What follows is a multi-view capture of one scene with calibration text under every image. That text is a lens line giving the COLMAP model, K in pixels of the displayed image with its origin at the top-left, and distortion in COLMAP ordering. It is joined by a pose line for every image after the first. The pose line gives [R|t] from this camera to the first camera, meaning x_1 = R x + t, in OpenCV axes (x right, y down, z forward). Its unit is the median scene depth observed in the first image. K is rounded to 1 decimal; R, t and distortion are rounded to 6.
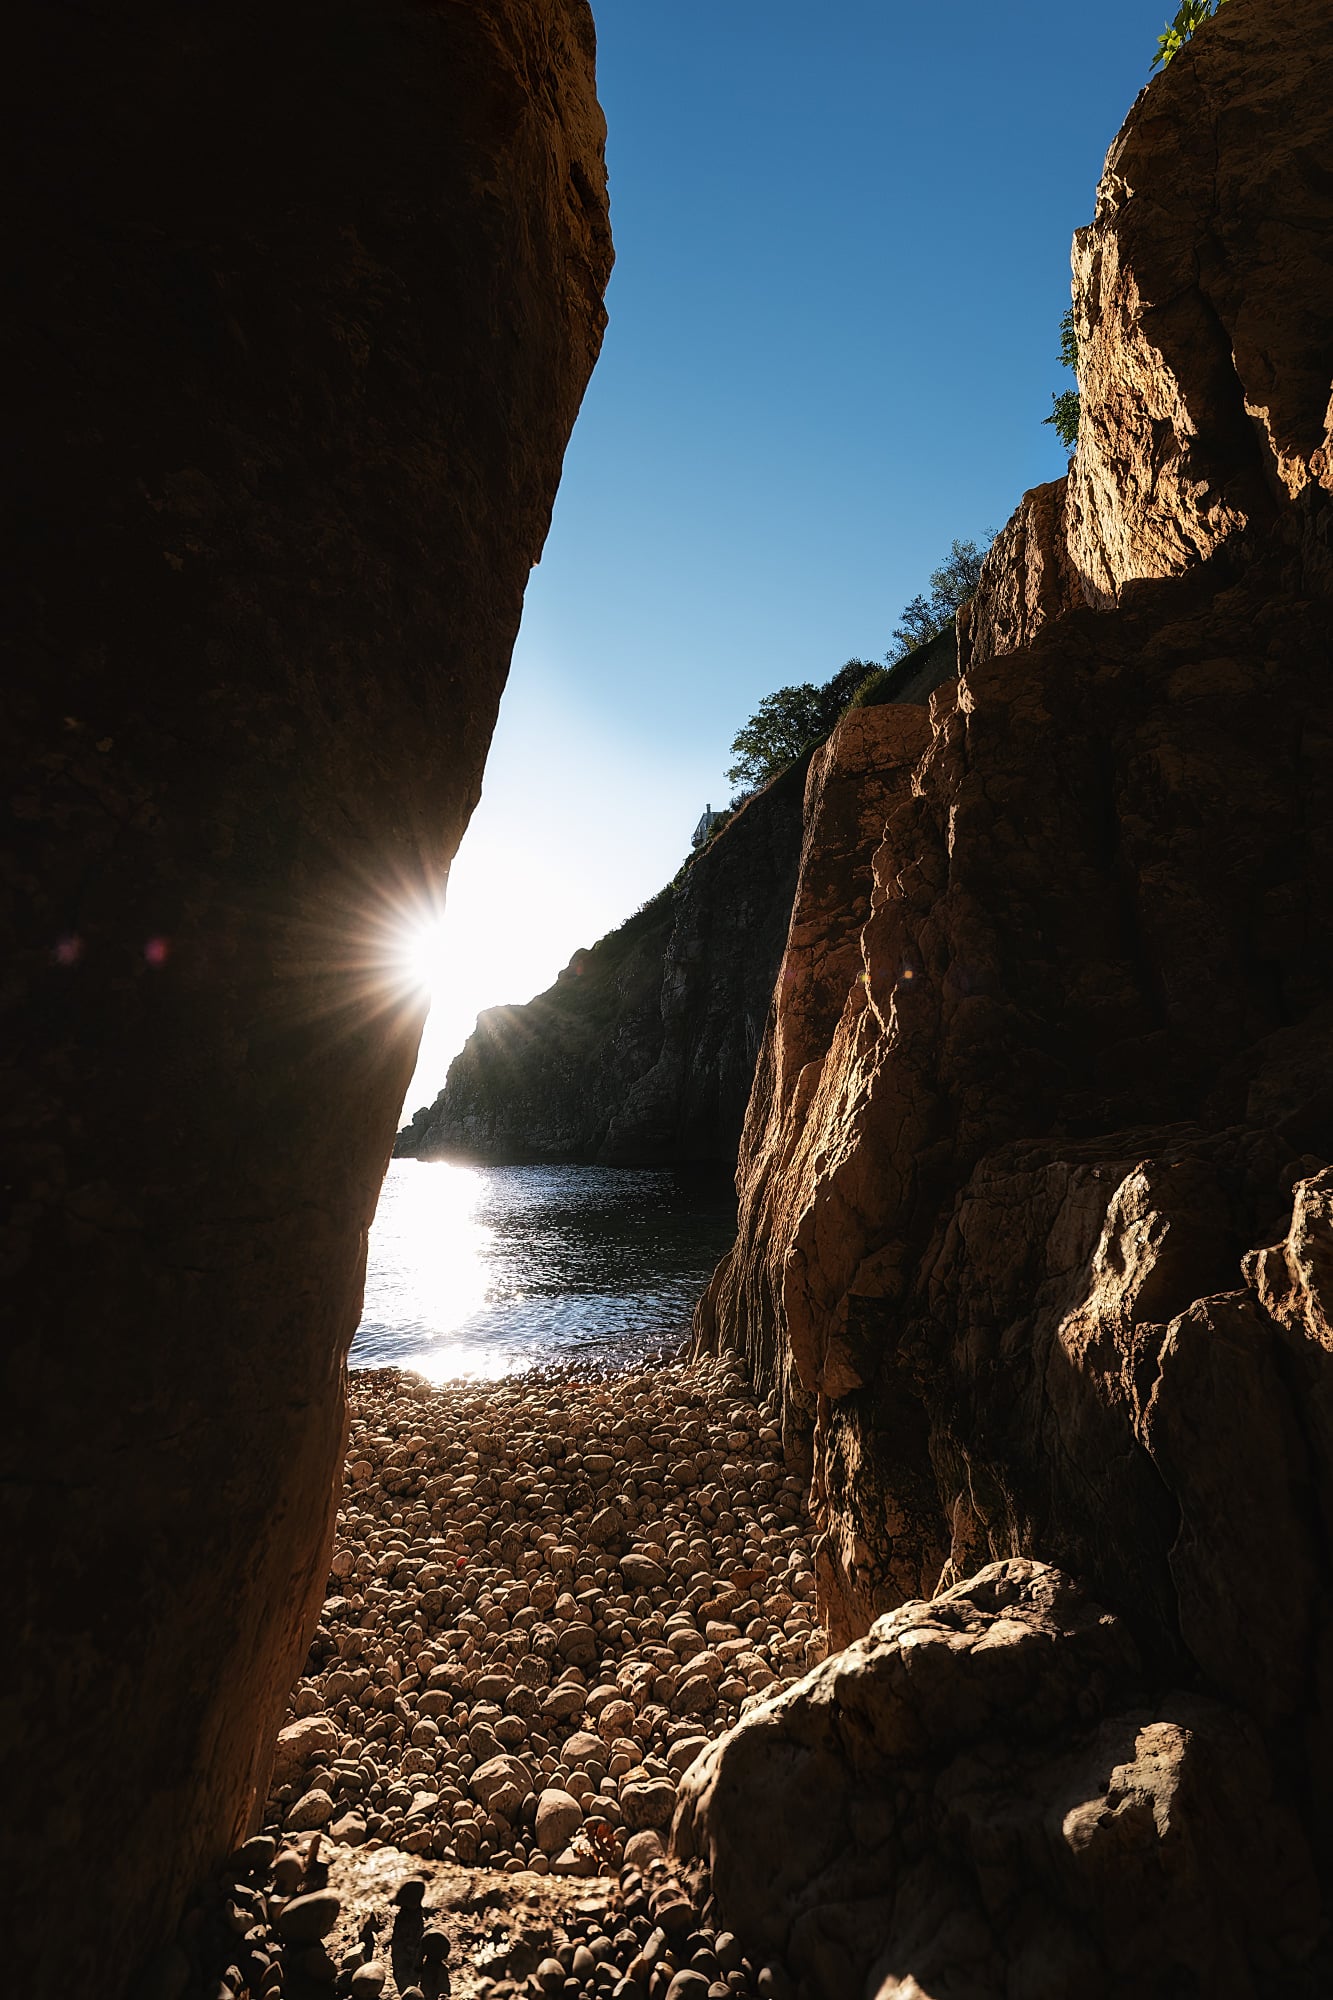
lens RADIAL K [[895.5, 0, 682.8], [0, 895.5, 975.4], [0, 0, 1]] dist [-0.008787, 0.000639]
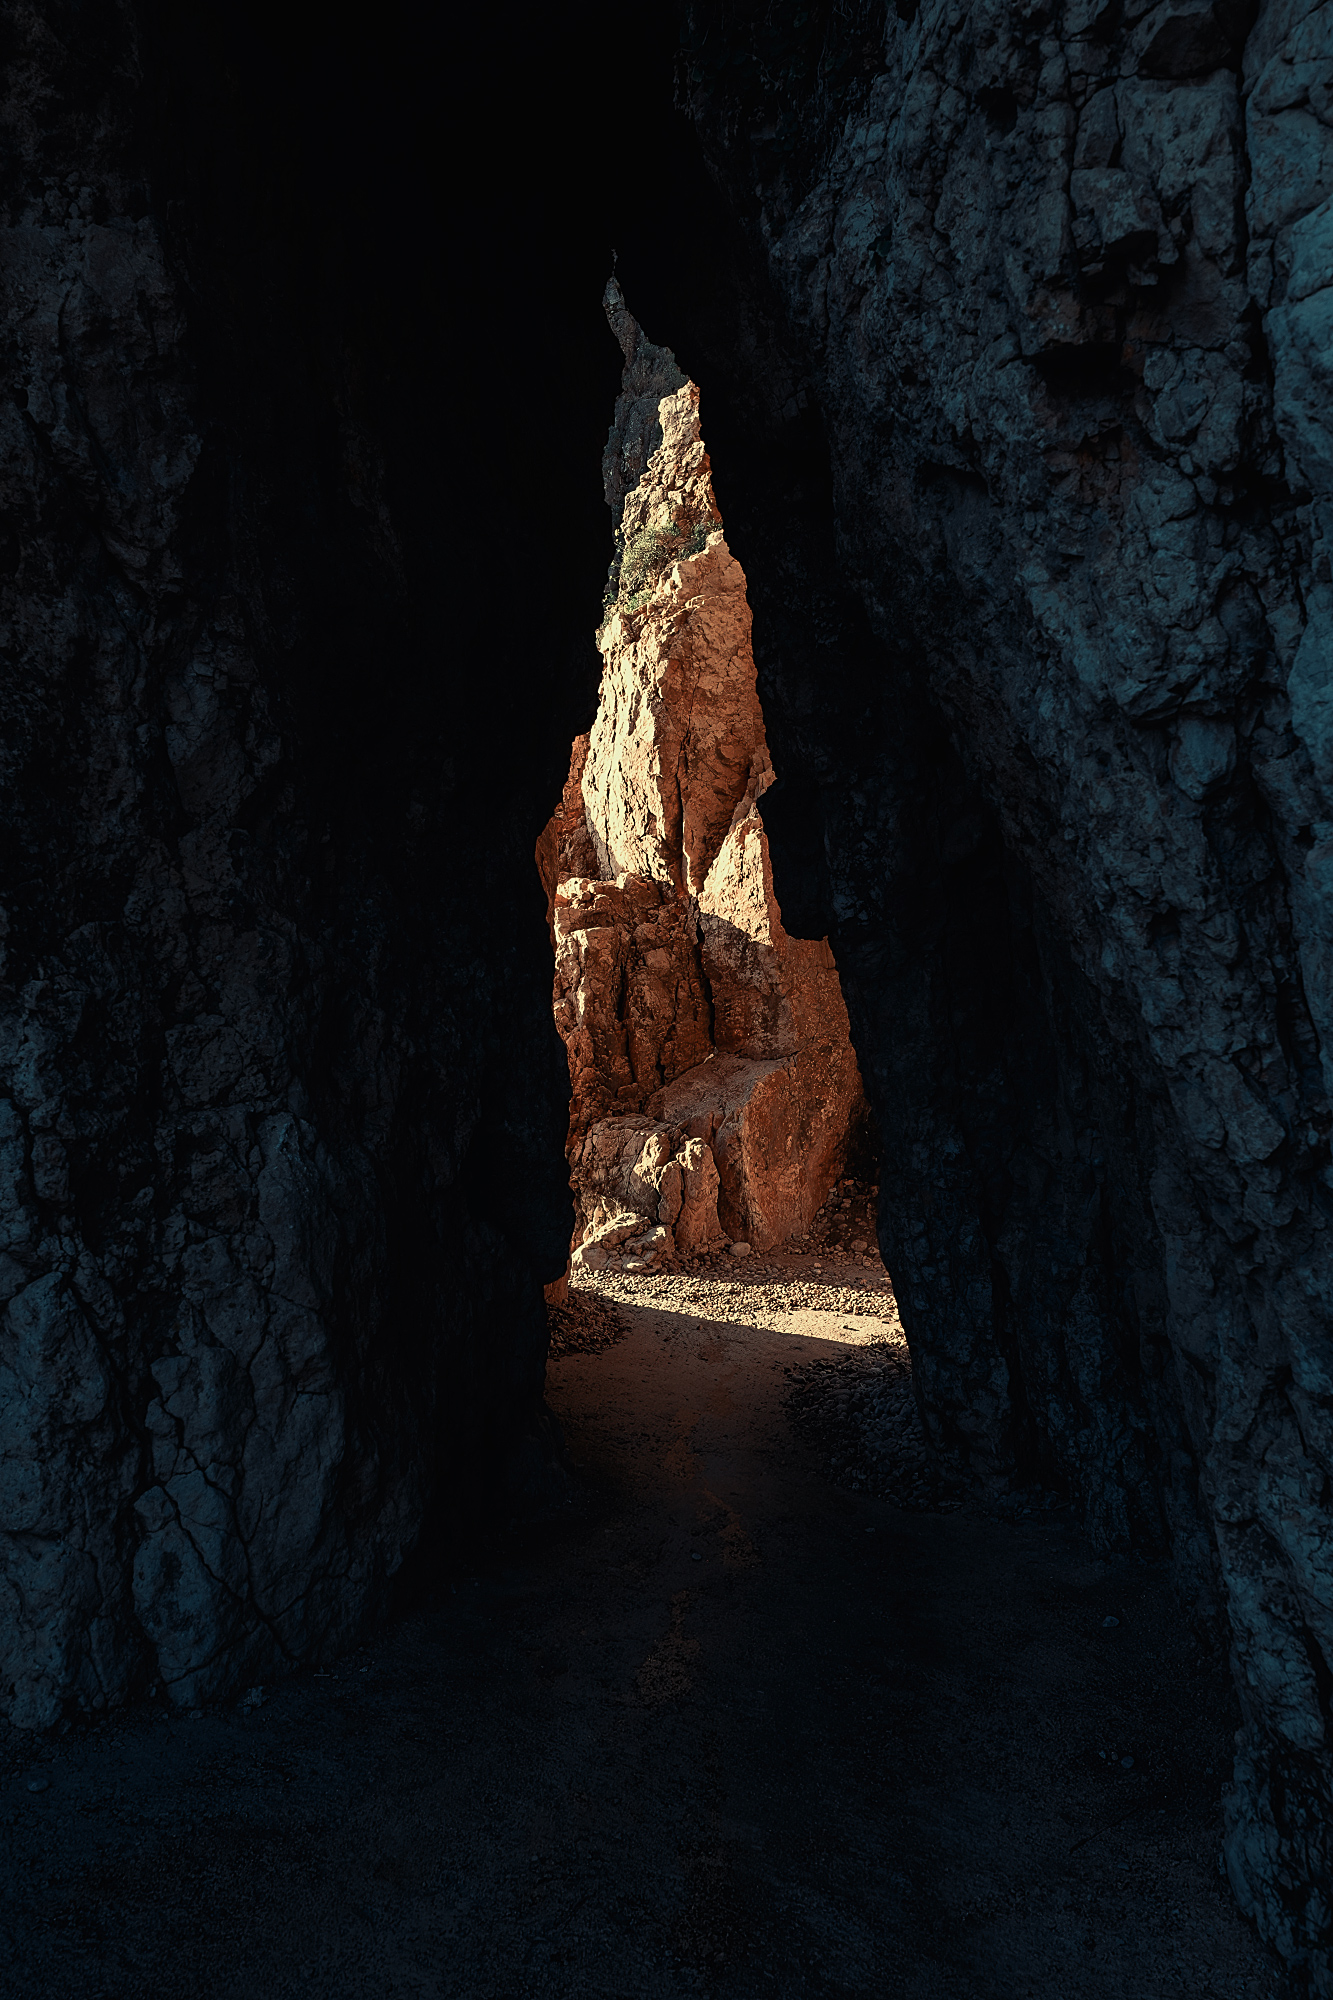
lens RADIAL K [[1341.7, 0, 670.7], [0, 1341.7, 1018.3], [0, 0, 1]] dist [-0.001848, -0.000466]
pose [[0.676862, 0.021063, 0.735809, -3.009660], [-0.223307, 0.958361, 0.177983, -1.068986], [-0.701422, -0.284781, 0.653381, -2.265870]]
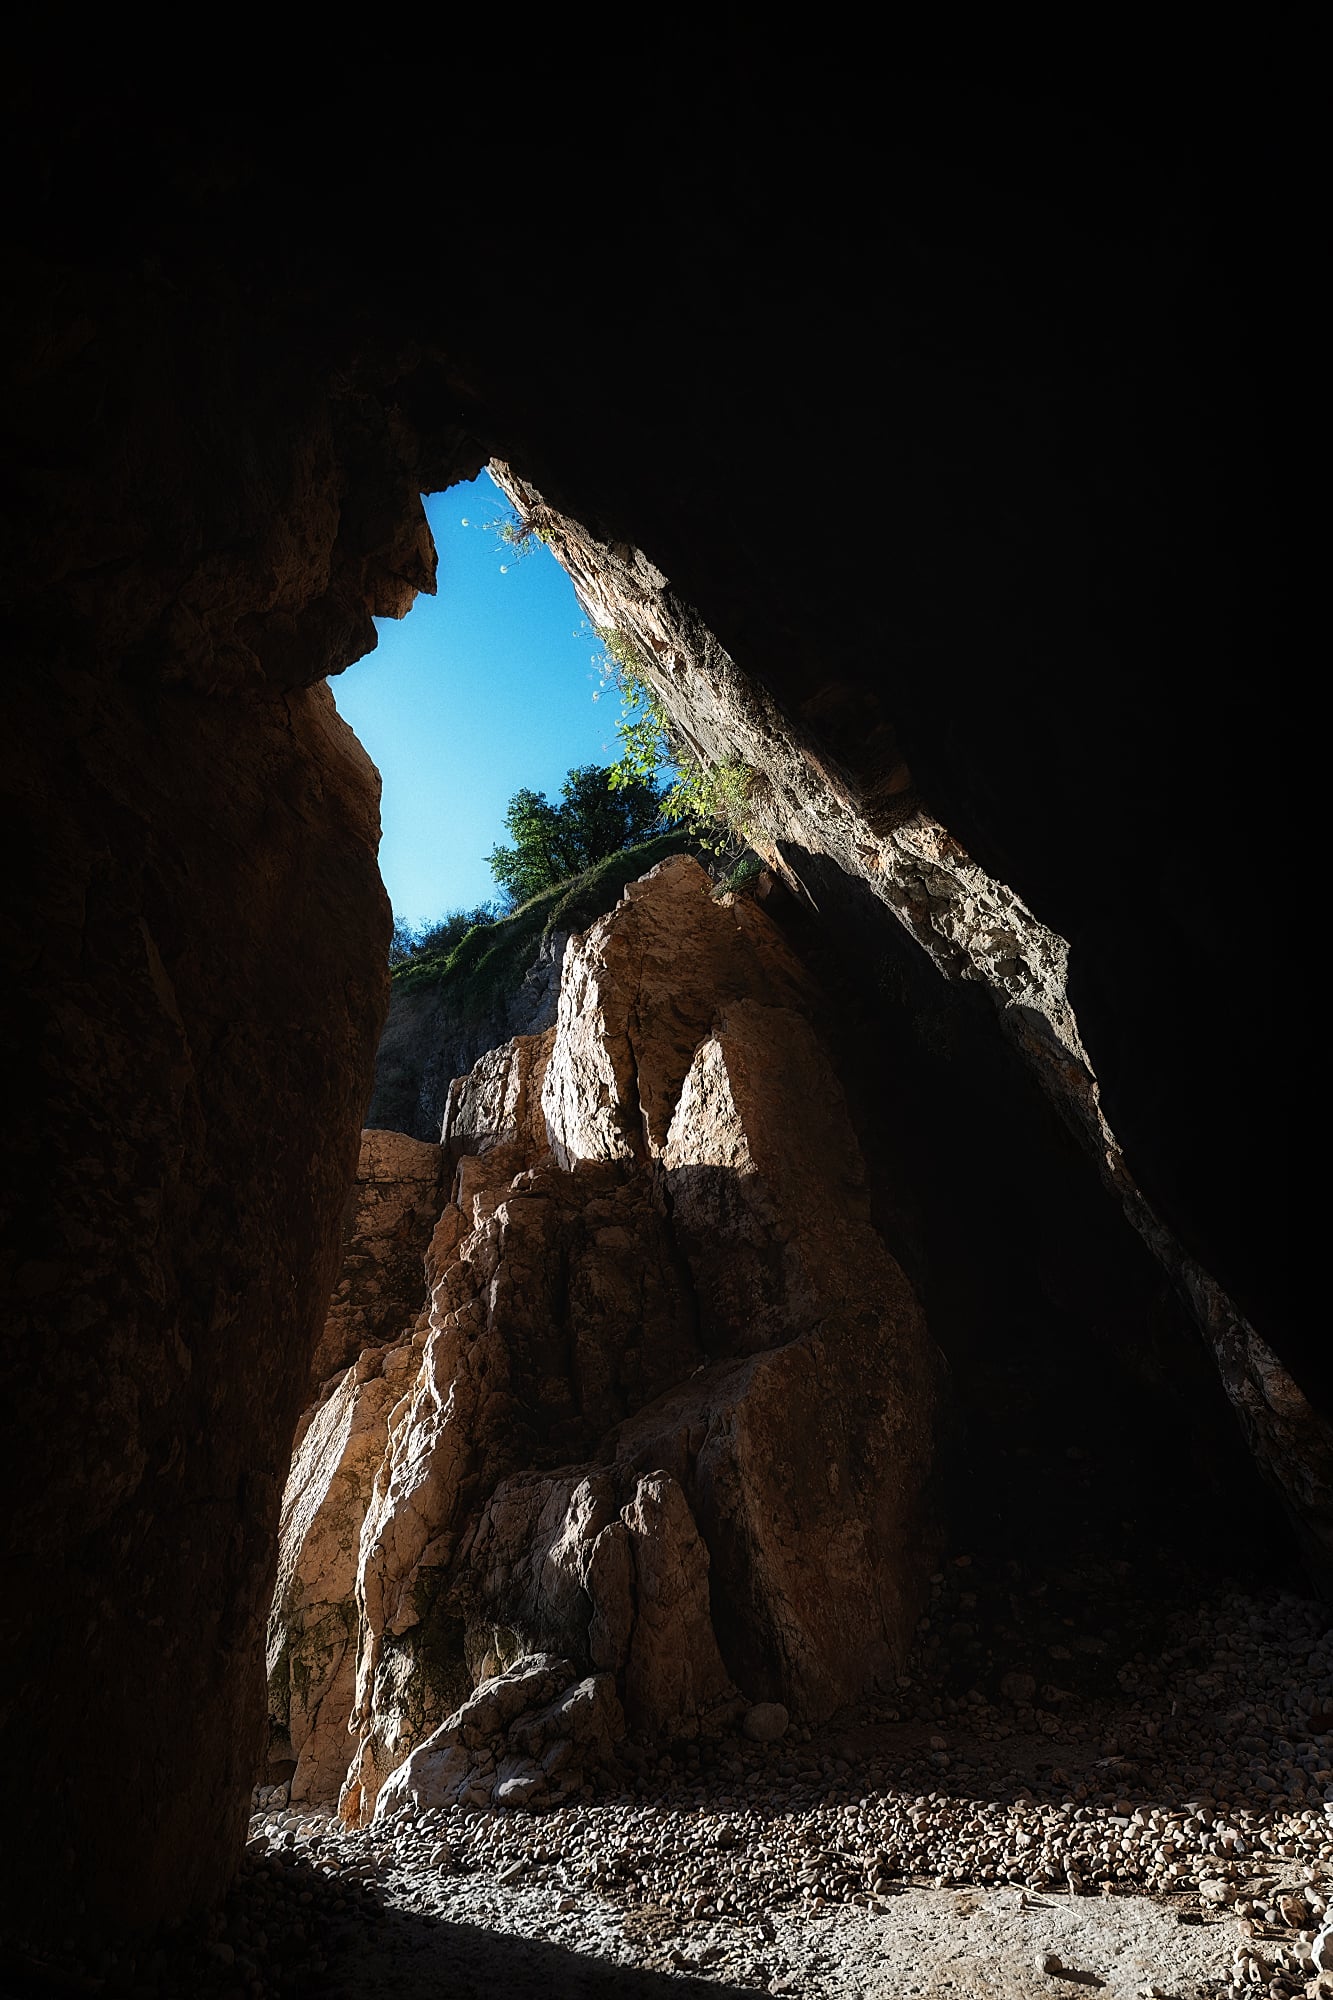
lens RADIAL K [[880.1, 0, 670.5], [0, 880.1, 1001.1], [0, 0, 1]] dist [-0.006185, 0.001397]
pose [[0.763529, 0.313798, 0.564407, -0.769522], [-0.104018, 0.922350, -0.372090, -0.092603], [-0.637342, 0.225393, 0.736881, -0.883710]]
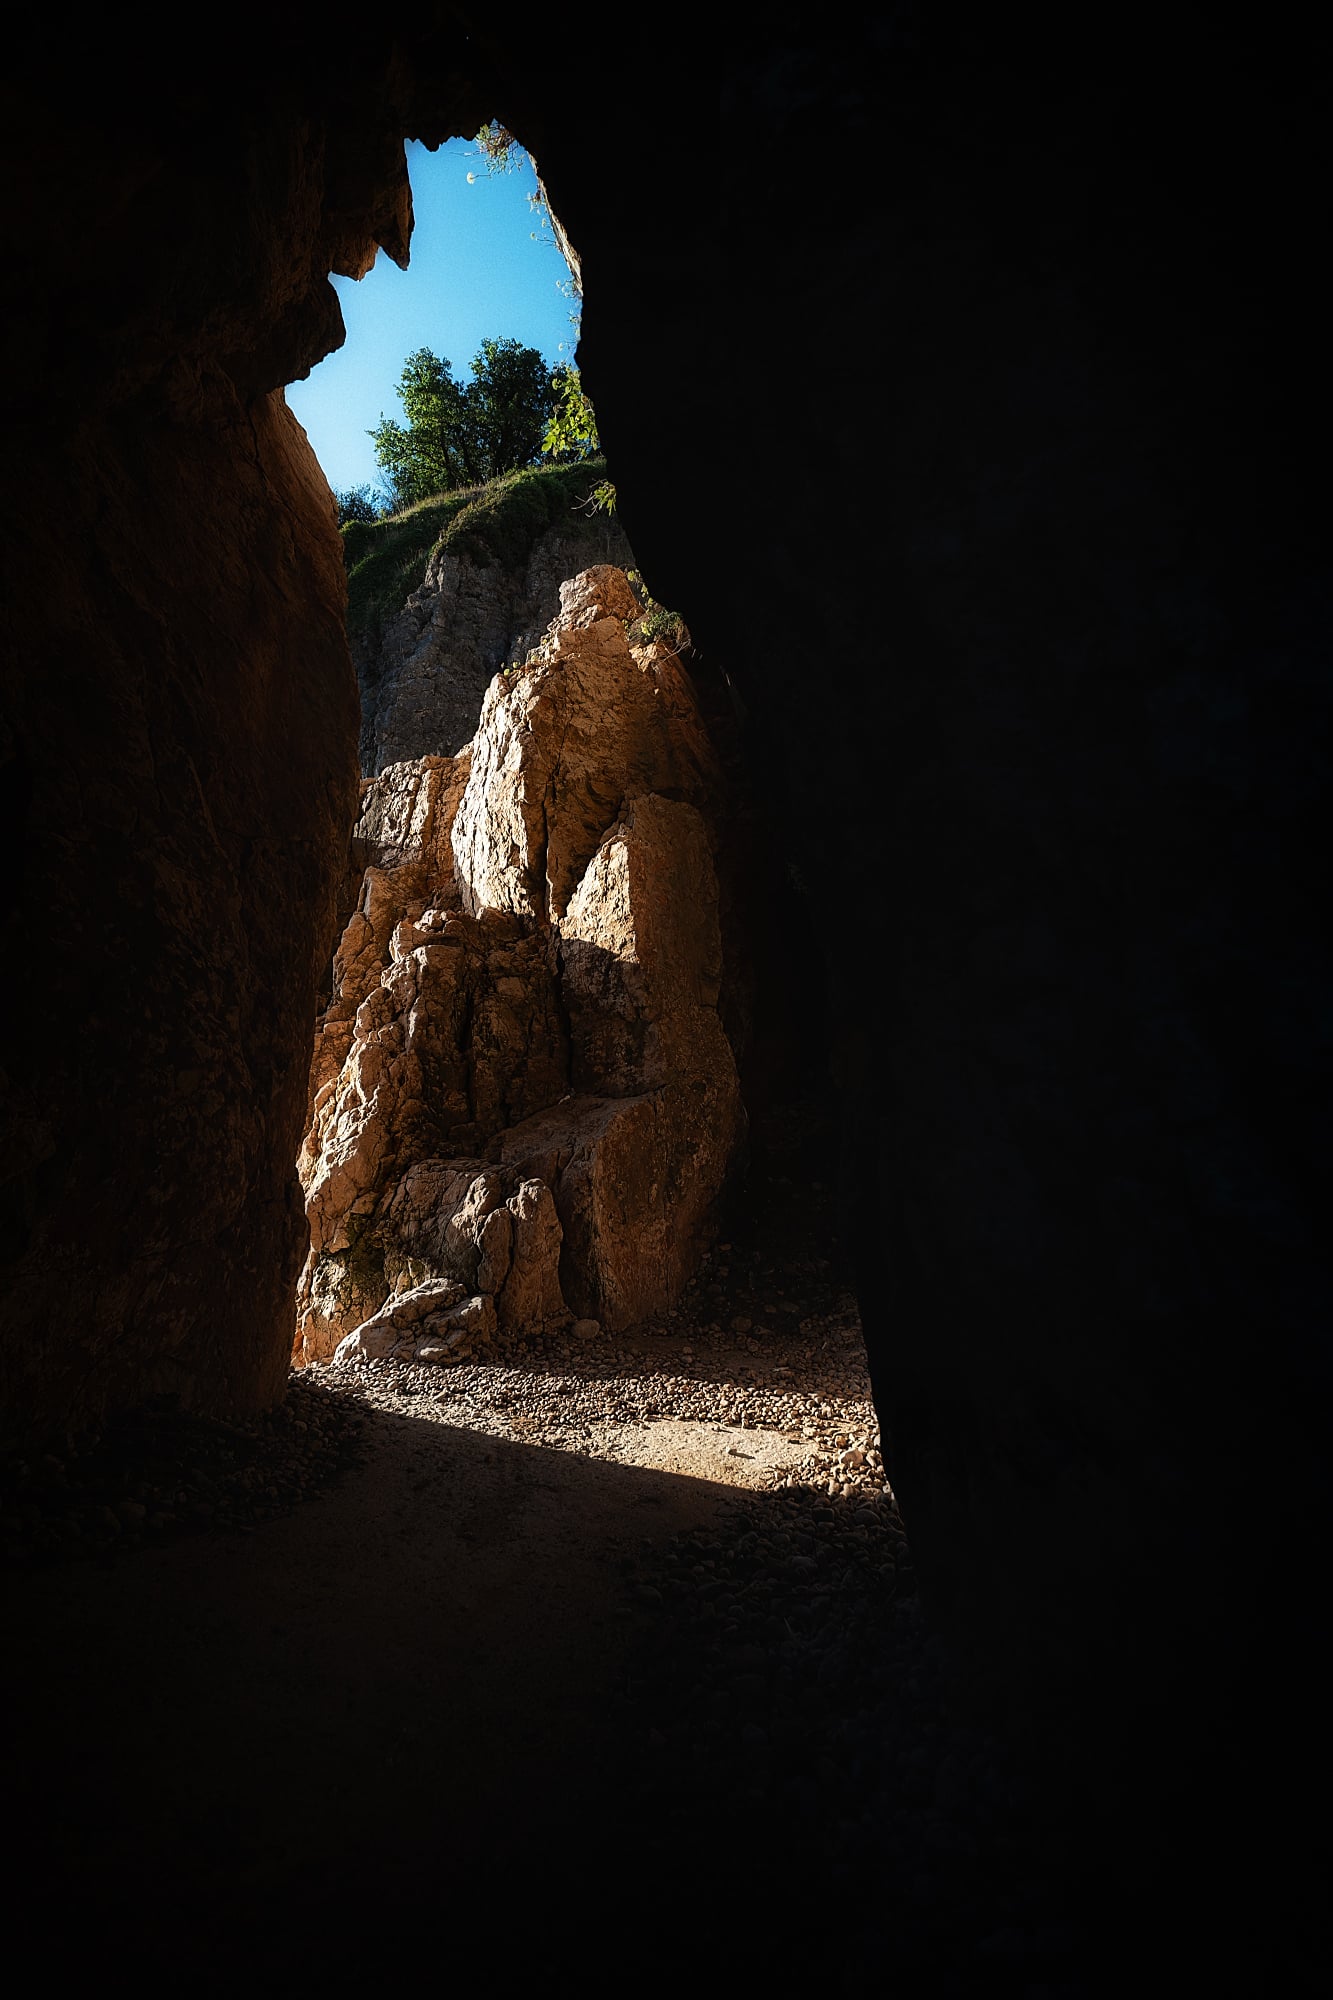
lens RADIAL K [[880.1, 0, 670.5], [0, 880.1, 1001.1], [0, 0, 1]] dist [-0.006185, 0.001397]
pose [[0.607507, 0.191510, 0.770883, -1.262258], [-0.250006, 0.967277, -0.043278, -0.335208], [-0.753945, -0.166433, 0.635505, -1.143177]]
